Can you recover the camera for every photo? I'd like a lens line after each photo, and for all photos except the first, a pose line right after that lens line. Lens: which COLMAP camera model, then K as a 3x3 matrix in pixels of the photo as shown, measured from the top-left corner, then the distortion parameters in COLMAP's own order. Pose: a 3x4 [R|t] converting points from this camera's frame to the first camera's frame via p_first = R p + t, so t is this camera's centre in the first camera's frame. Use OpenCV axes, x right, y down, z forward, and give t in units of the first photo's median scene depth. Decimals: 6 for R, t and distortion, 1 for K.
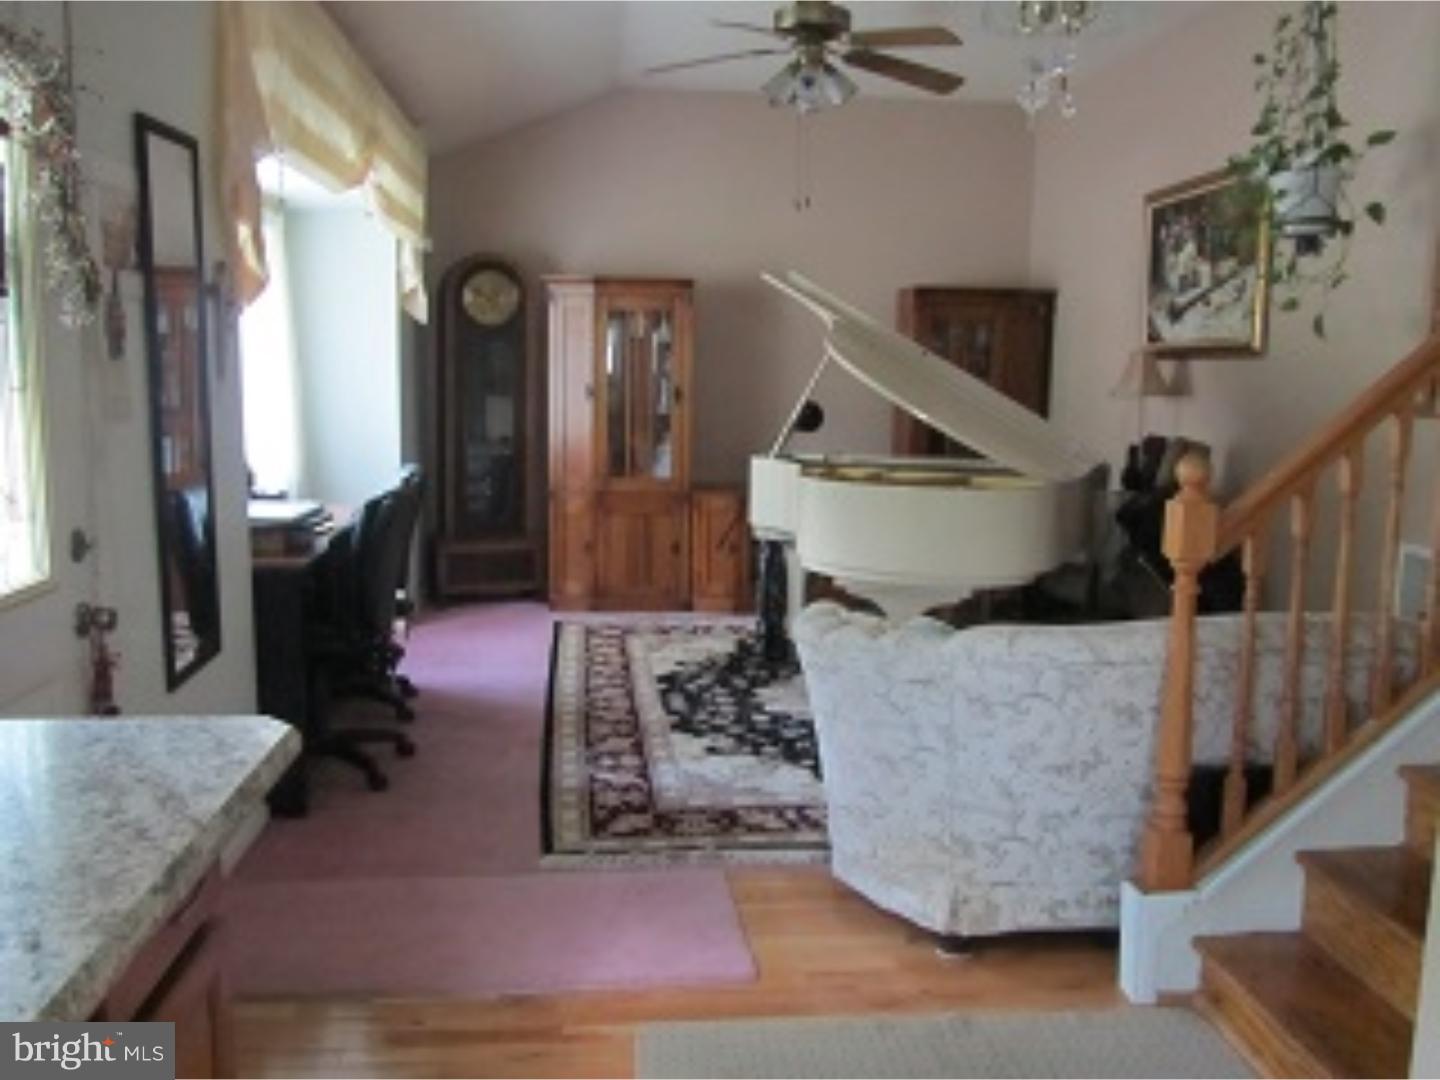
lens RADIAL K [[1166.1, 0, 695.8], [0, 1166.1, 542.3], [0, 0, 1]] dist [-0.034996, 0.018739]
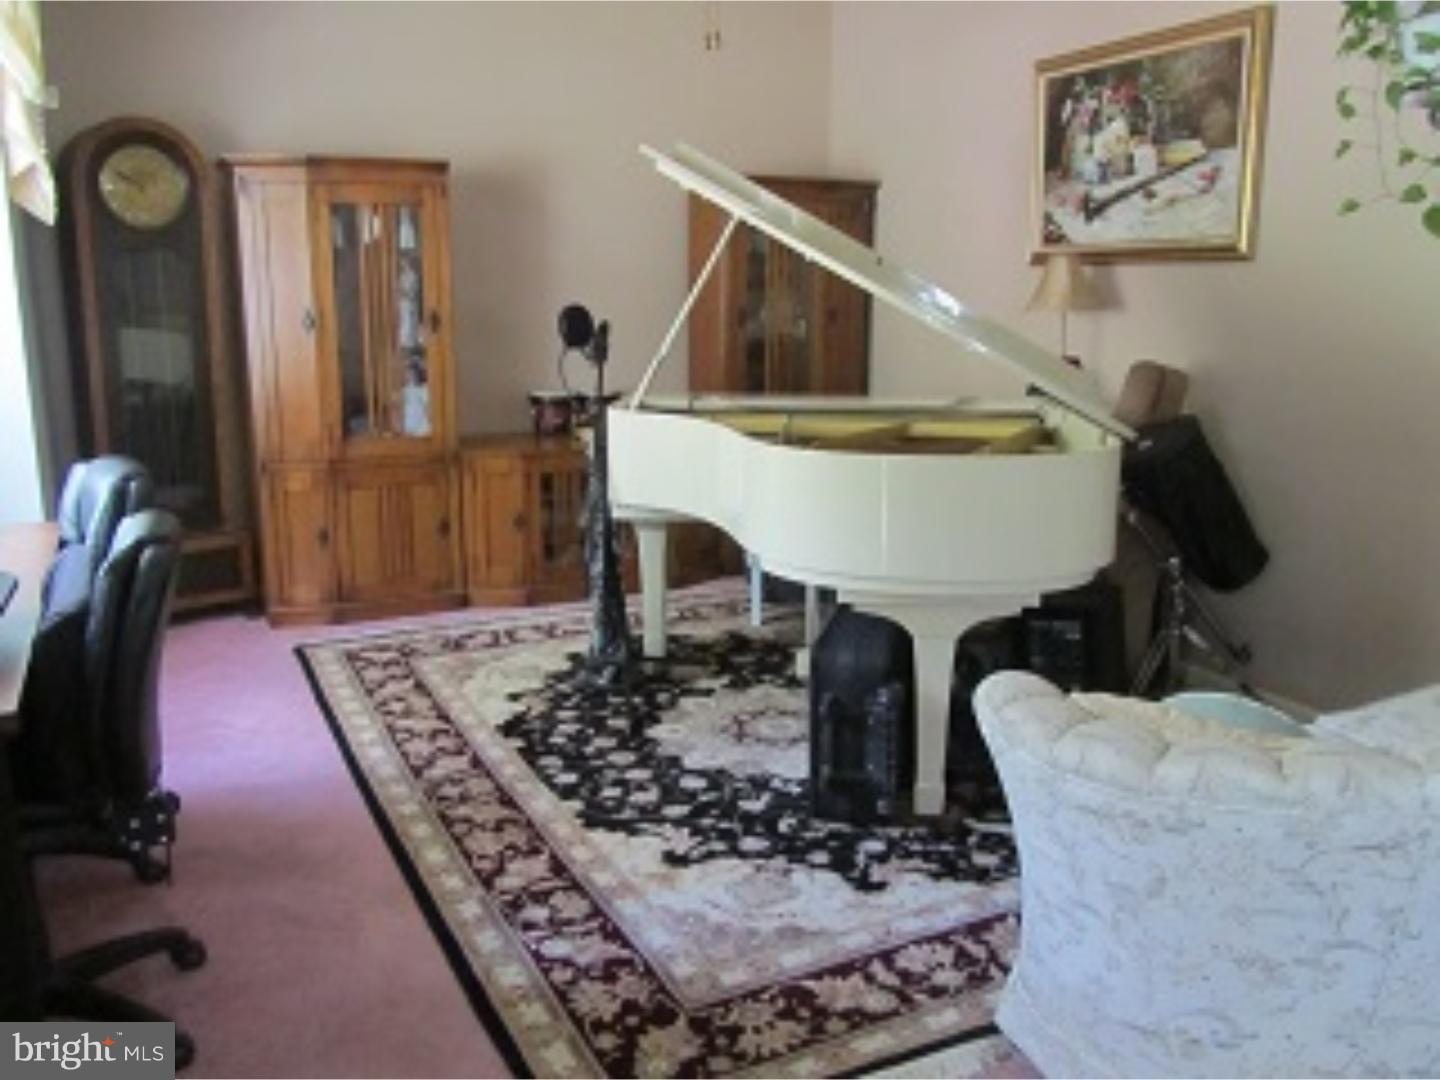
lens RADIAL K [[1166.1, 0, 695.8], [0, 1166.1, 542.3], [0, 0, 1]] dist [-0.034996, 0.018739]
pose [[0.936472, -0.091767, 0.338525, -0.147267], [0.065869, 0.994007, 0.087238, -0.049372], [-0.344502, -0.059398, 0.936905, 0.295728]]
